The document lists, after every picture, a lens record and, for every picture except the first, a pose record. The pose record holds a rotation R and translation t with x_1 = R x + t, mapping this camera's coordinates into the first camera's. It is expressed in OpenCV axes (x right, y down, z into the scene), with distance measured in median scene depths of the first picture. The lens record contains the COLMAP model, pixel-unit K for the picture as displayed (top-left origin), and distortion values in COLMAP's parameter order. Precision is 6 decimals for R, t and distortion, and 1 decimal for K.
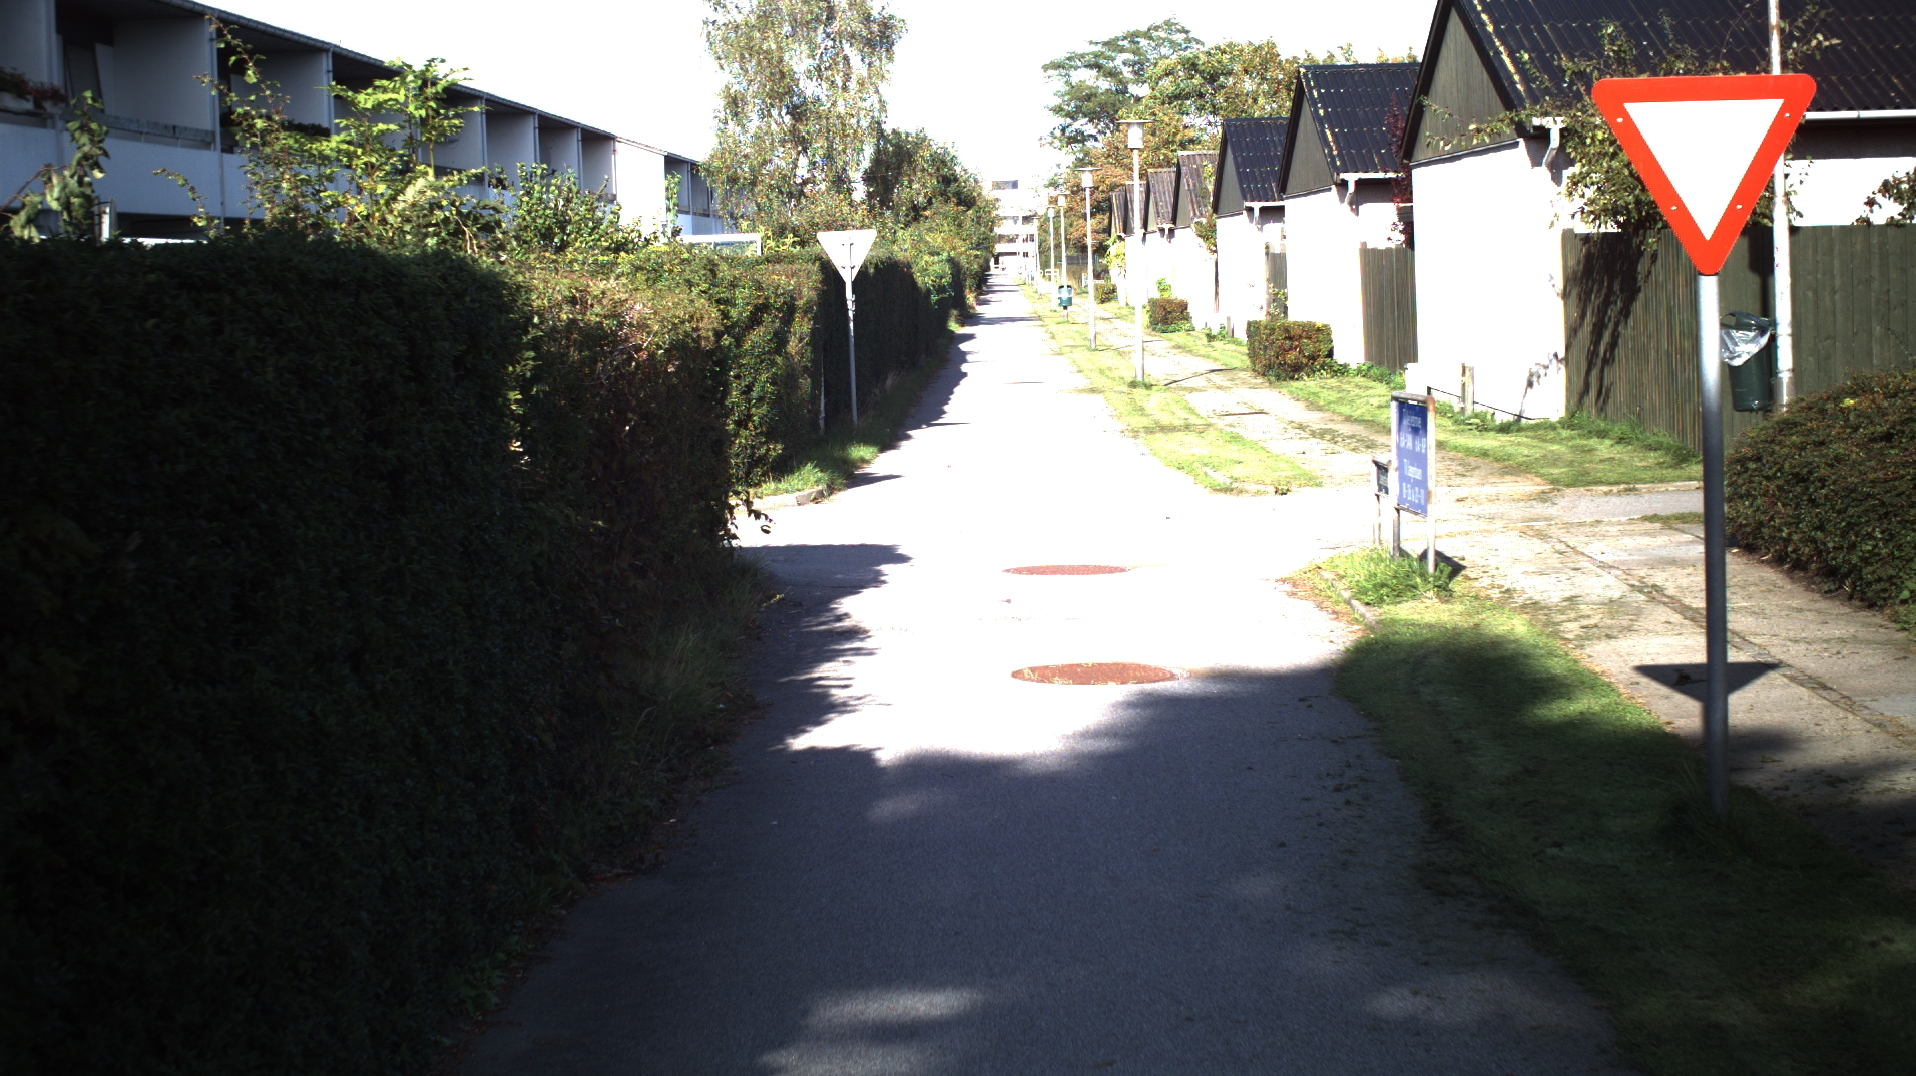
lens RADIAL K [[2831.7, 0, 958.0], [0, 2831.7, 538.0], [0, 0, 1]] dist [-0.124218, -0.009610]
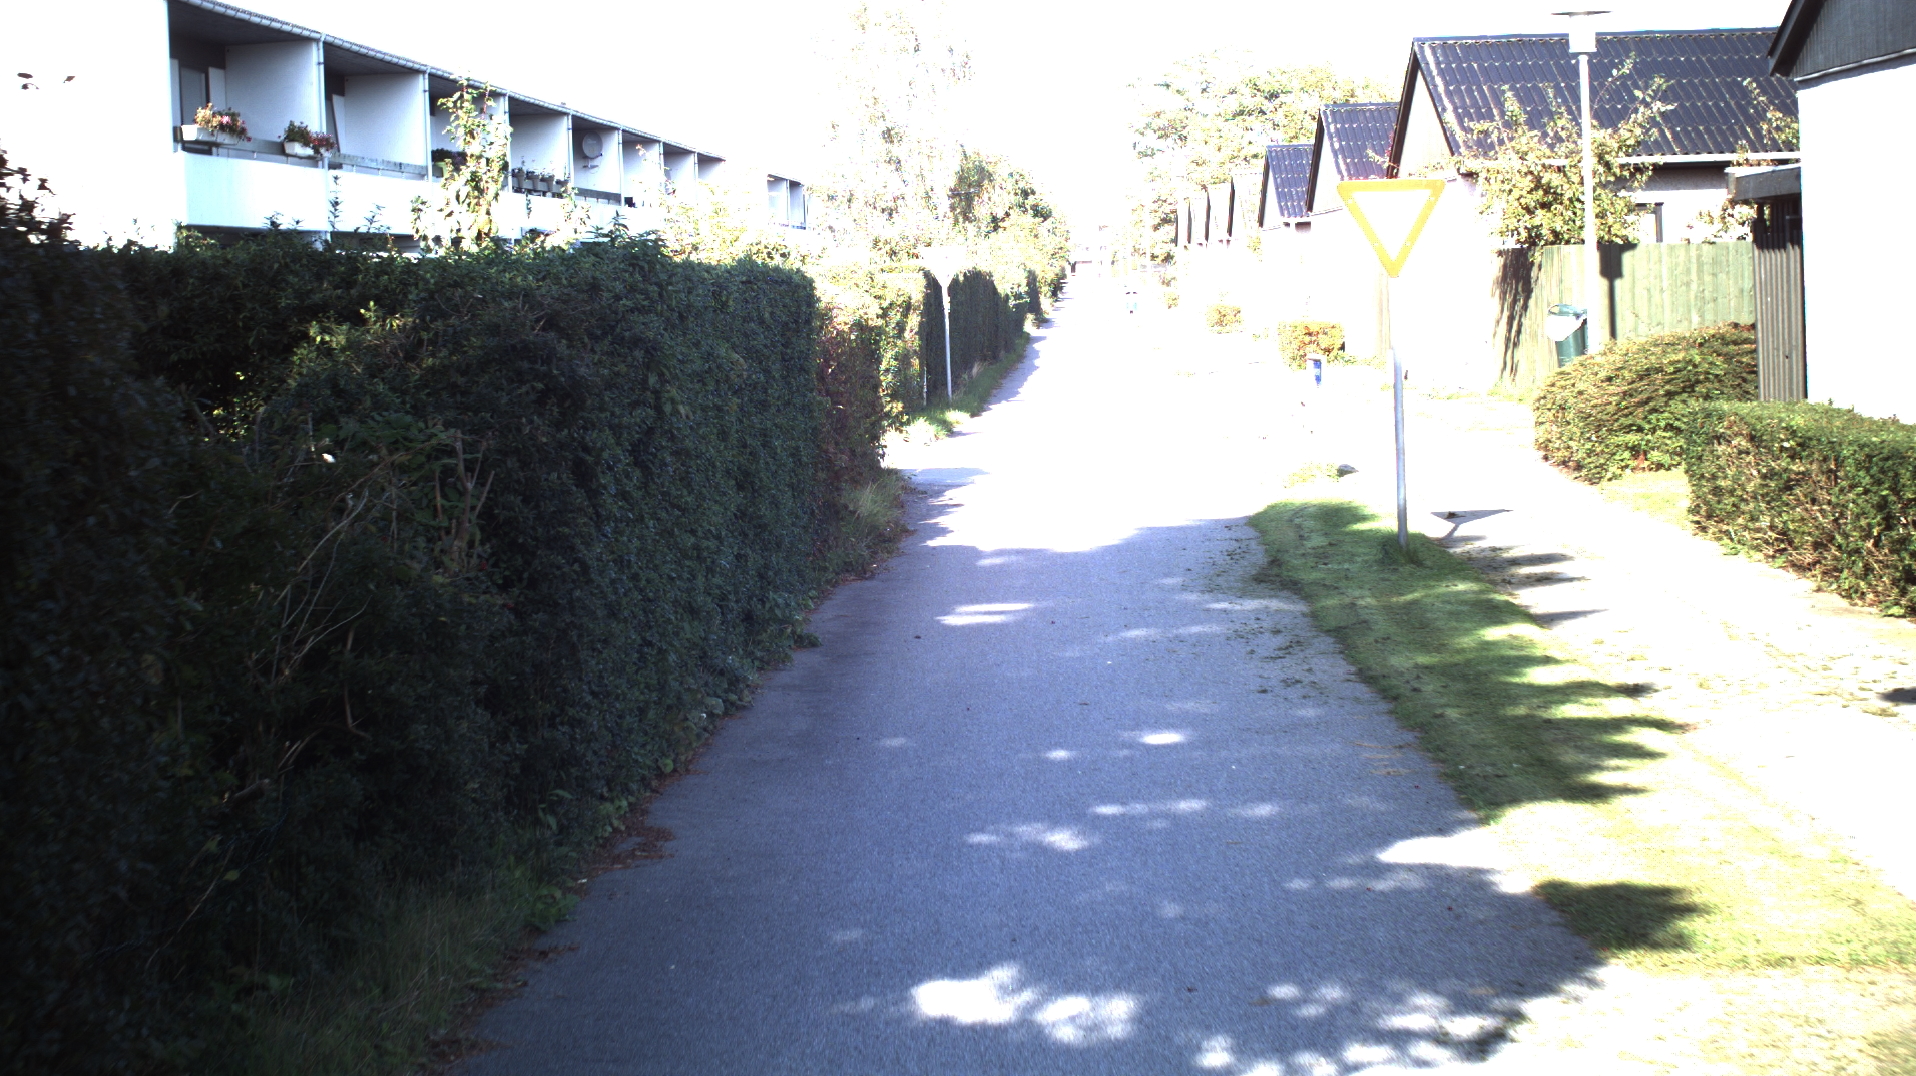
lens RADIAL K [[2831.7, 0, 958.0], [0, 2831.7, 538.0], [0, 0, 1]] dist [-0.124218, -0.009610]
pose [[0.999614, -0.000892, -0.027752, 0.002156], [0.000811, 0.999995, -0.002922, 0.021549], [0.027755, 0.002898, 0.999611, -0.225902]]
